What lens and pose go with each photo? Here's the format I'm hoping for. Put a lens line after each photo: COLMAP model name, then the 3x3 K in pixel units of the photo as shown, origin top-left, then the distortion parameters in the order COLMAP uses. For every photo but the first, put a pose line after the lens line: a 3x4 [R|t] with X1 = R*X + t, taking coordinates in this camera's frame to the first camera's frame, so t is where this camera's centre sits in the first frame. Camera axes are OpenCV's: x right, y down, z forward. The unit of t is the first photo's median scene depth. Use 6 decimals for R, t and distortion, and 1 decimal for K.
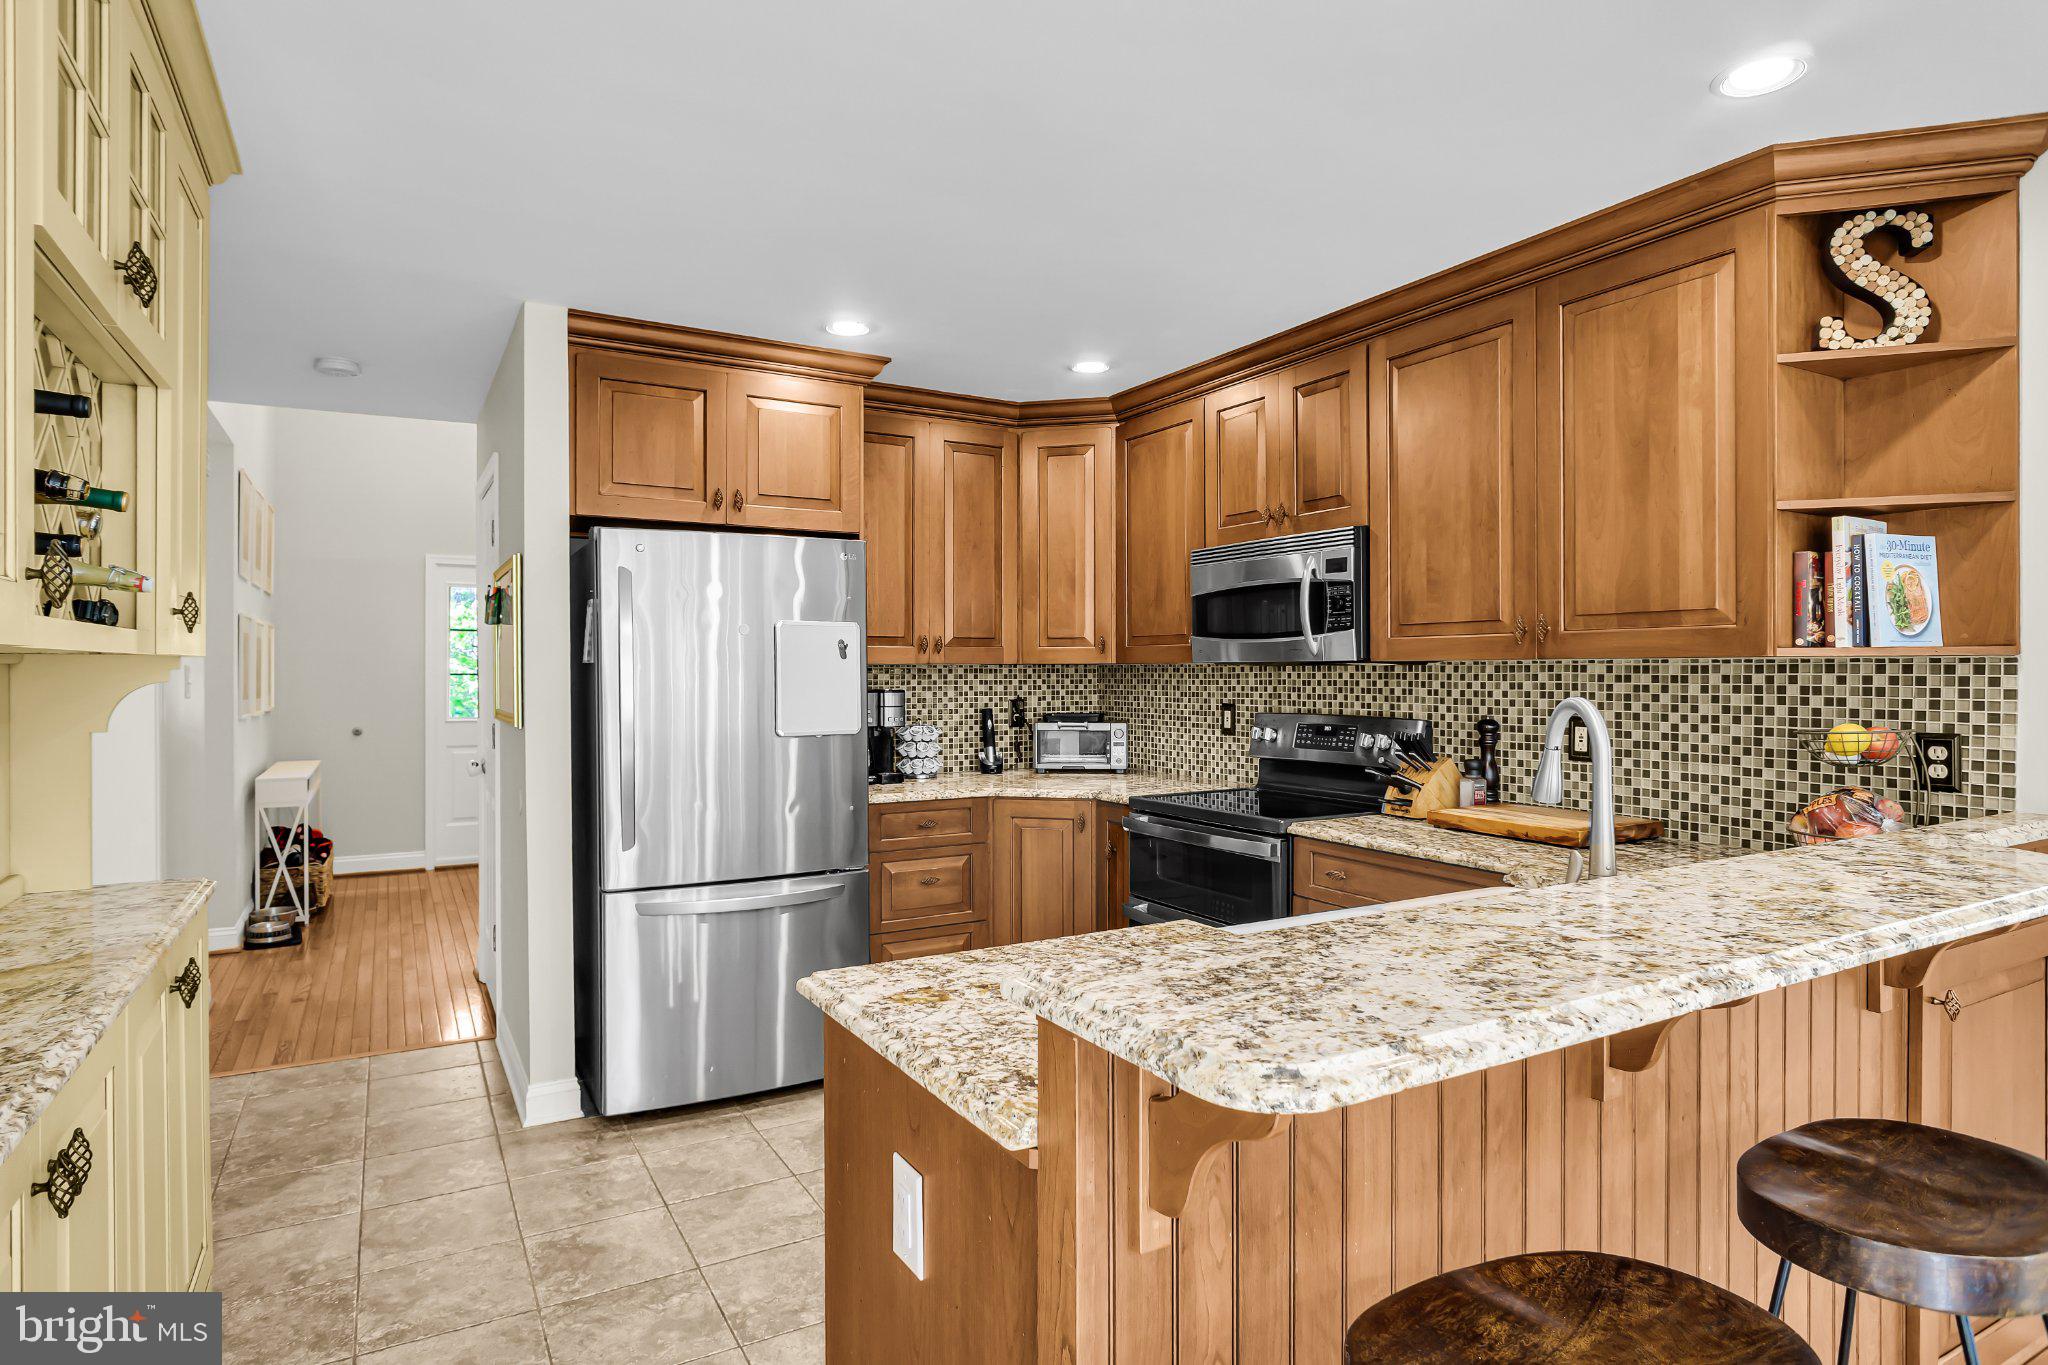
lens RADIAL K [[1086.9, 0, 1034.6], [0, 1086.9, 677.3], [0, 0, 1]] dist [-0.012766, 0.003884]
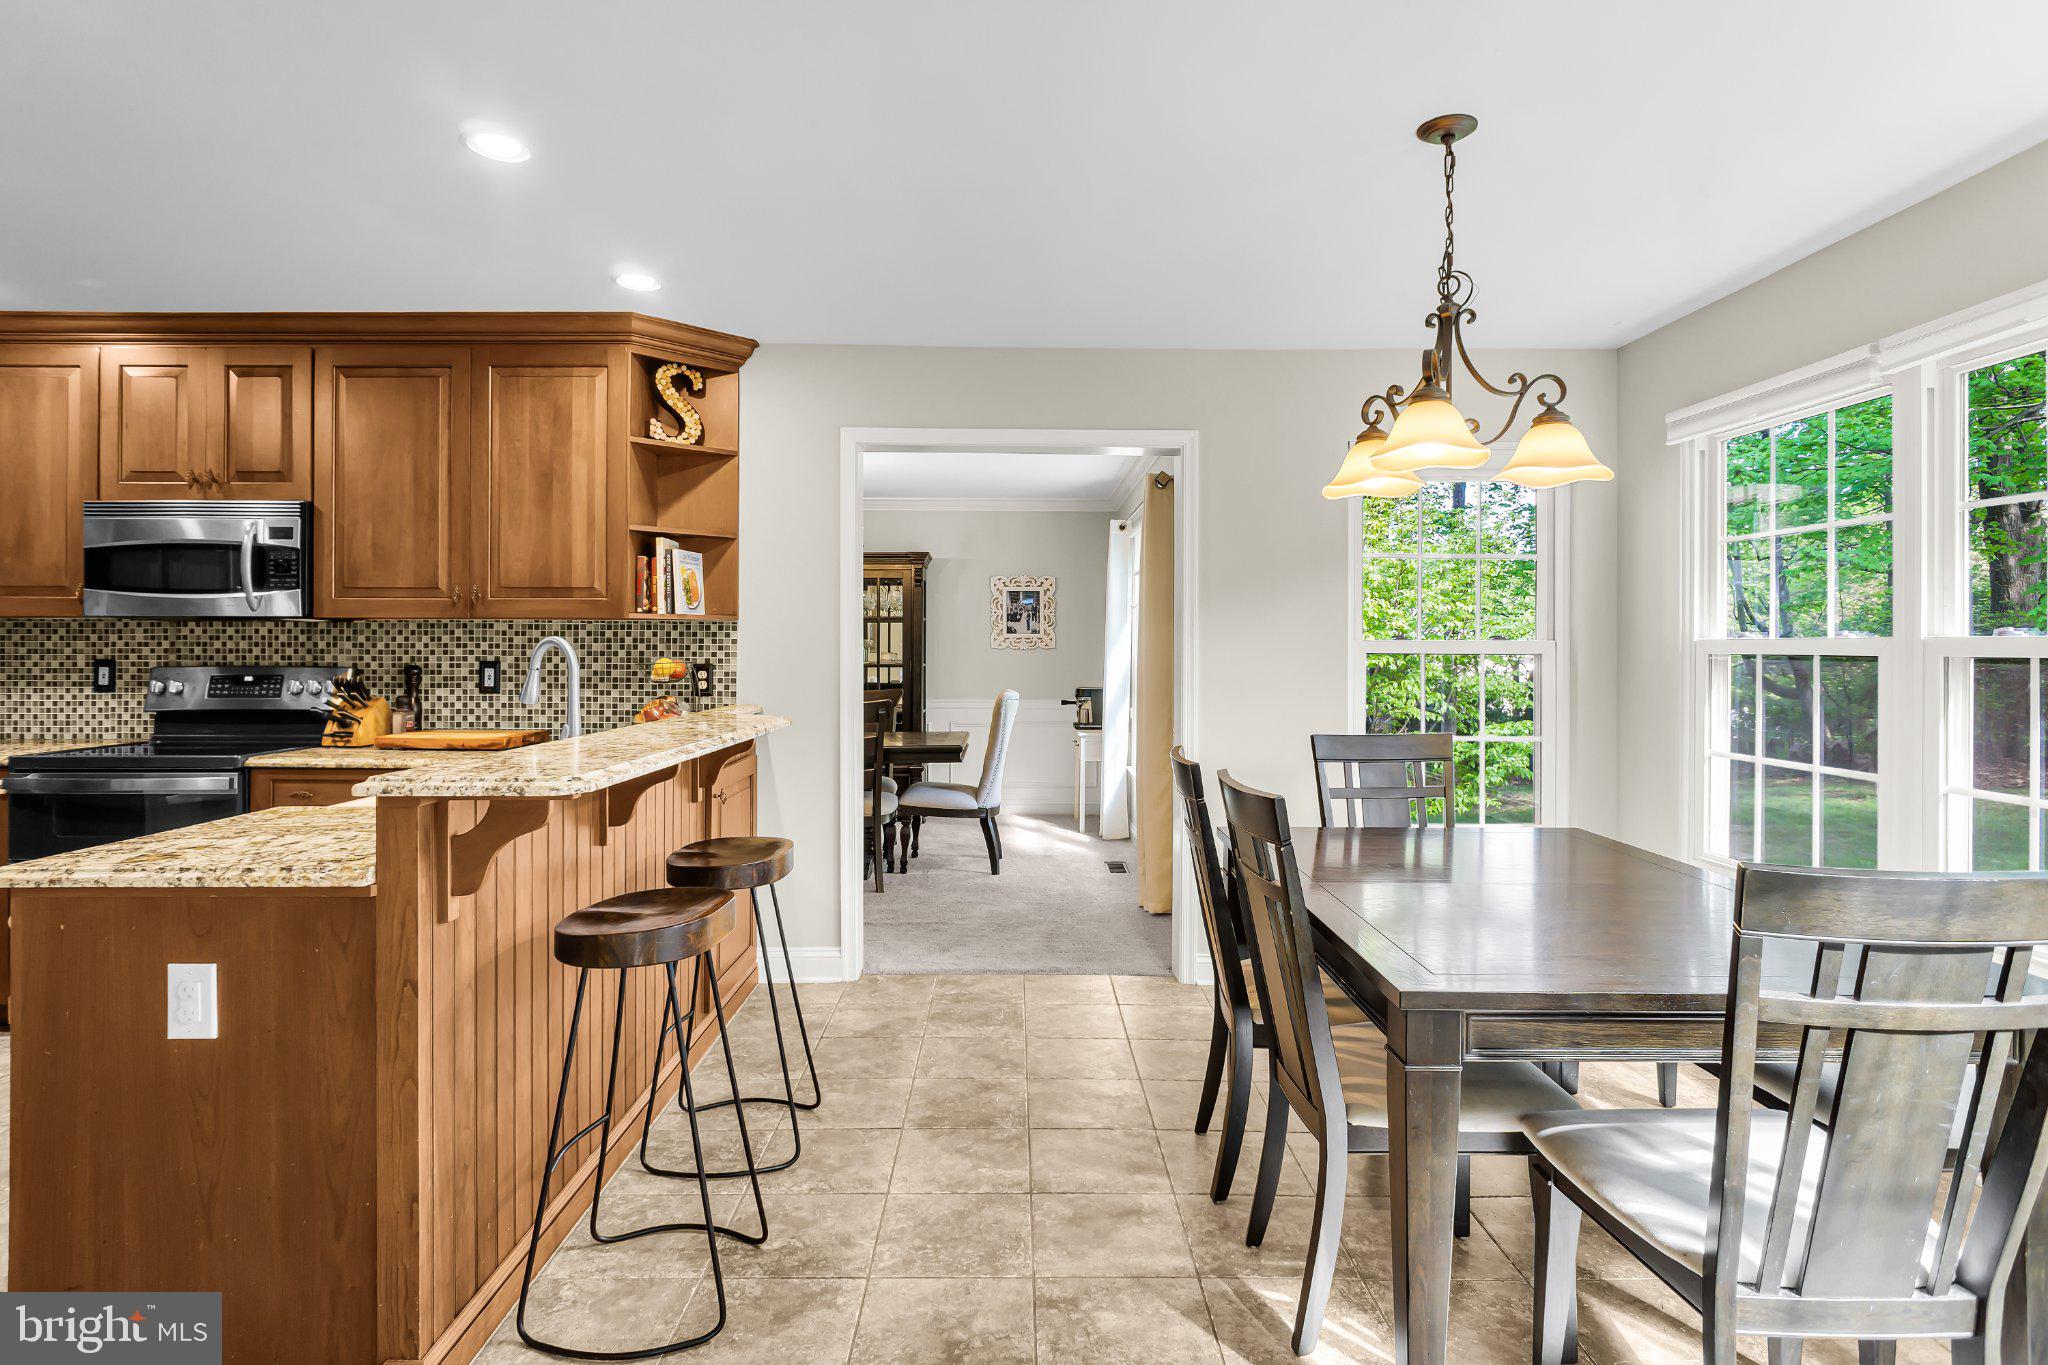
lens RADIAL K [[1086.9, 0, 1006.8], [0, 1086.9, 643.8], [0, 0, 1]] dist [-0.012766, 0.003884]
pose [[0.505806, 0.005627, 0.862629, -0.336250], [0.000226, 0.999978, -0.006655, 0.022890], [-0.862647, 0.003561, 0.505794, -0.251639]]
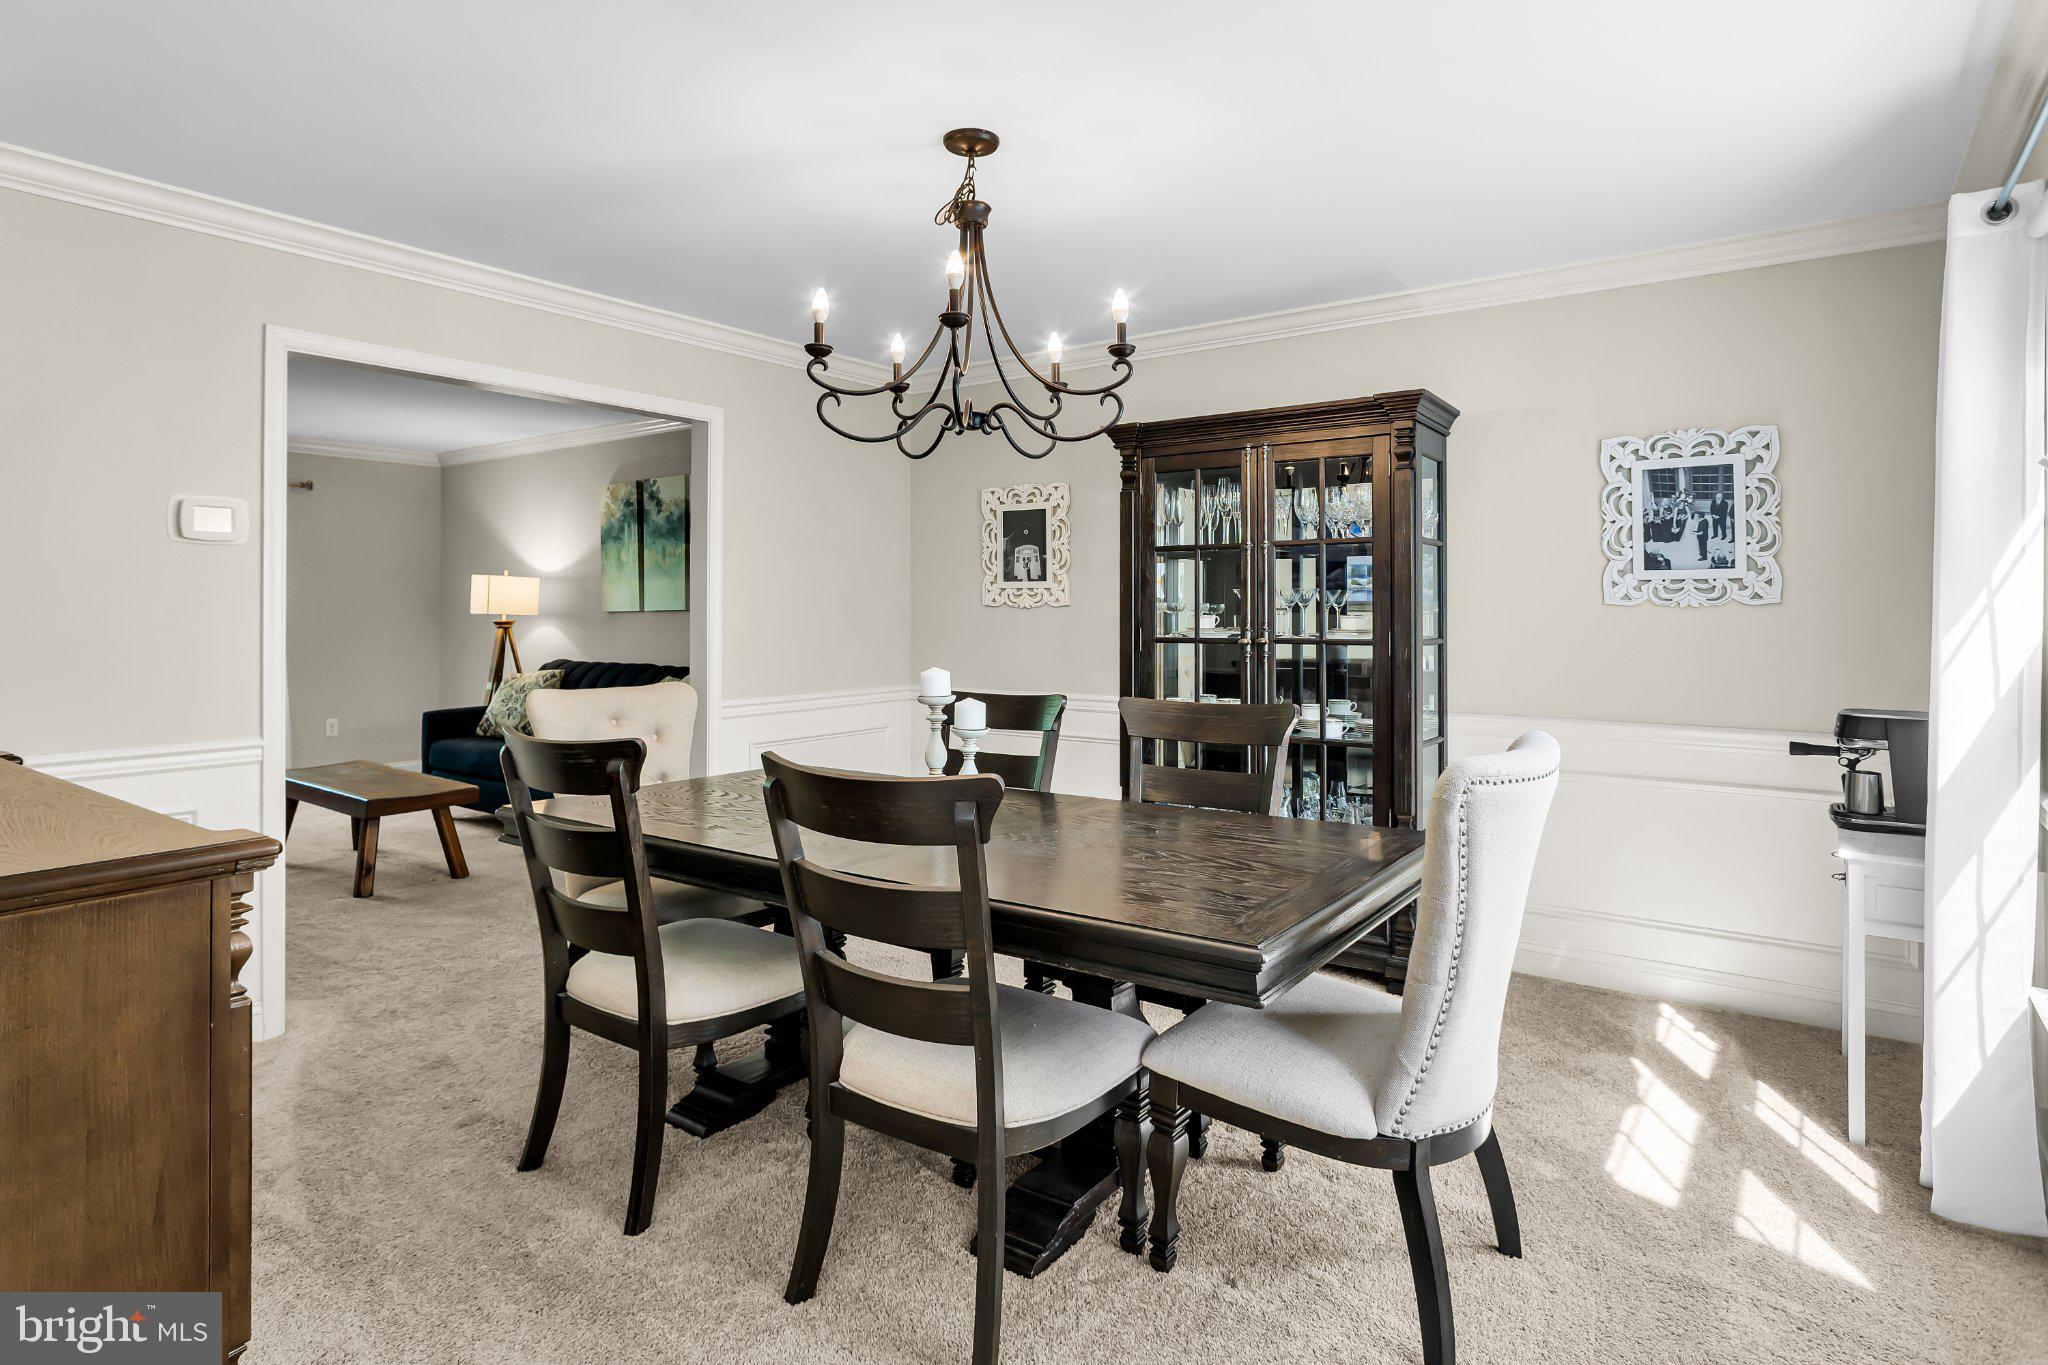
lens RADIAL K [[1086.9, 0, 1038.3], [0, 1086.9, 600.7], [0, 0, 1]] dist [-0.012766, 0.003884]
pose [[0.912526, 0.001482, 0.409015, 0.906224], [0.004141, 0.999909, -0.012862, 0.023667], [-0.408997, 0.013431, 0.912437, 0.316535]]
